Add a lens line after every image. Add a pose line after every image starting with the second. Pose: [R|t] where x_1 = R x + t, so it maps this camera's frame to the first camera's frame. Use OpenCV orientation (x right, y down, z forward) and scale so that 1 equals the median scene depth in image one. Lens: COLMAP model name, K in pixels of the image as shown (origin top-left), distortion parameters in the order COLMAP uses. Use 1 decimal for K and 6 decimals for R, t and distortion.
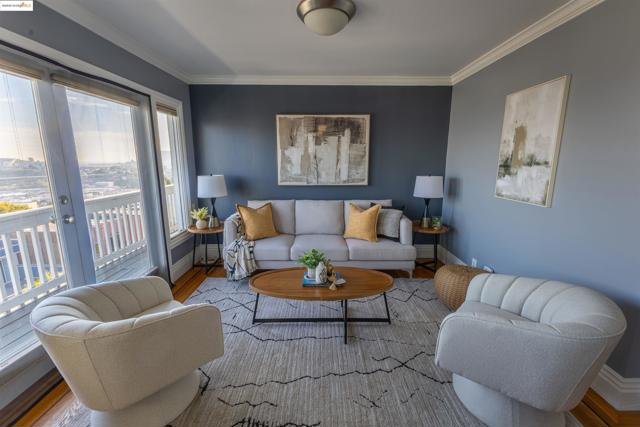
lens RADIAL K [[274.8, 0, 320.0], [0, 274.8, 213.5], [0, 0, 1]] dist [0.003222, -0.000392]
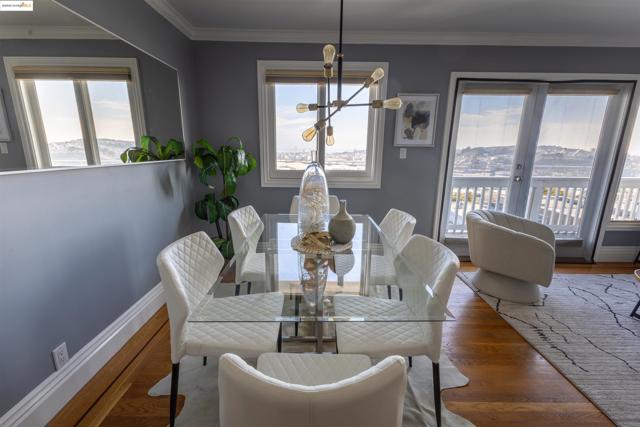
lens RADIAL K [[274.8, 0, 320.0], [0, 274.8, 213.5], [0, 0, 1]] dist [0.003222, -0.000392]
pose [[0.002505, 0.233524, -0.972348, 0.395143], [-0.201364, 0.952551, 0.228250, 0.043302], [0.979513, 0.195224, 0.049410, -0.107831]]
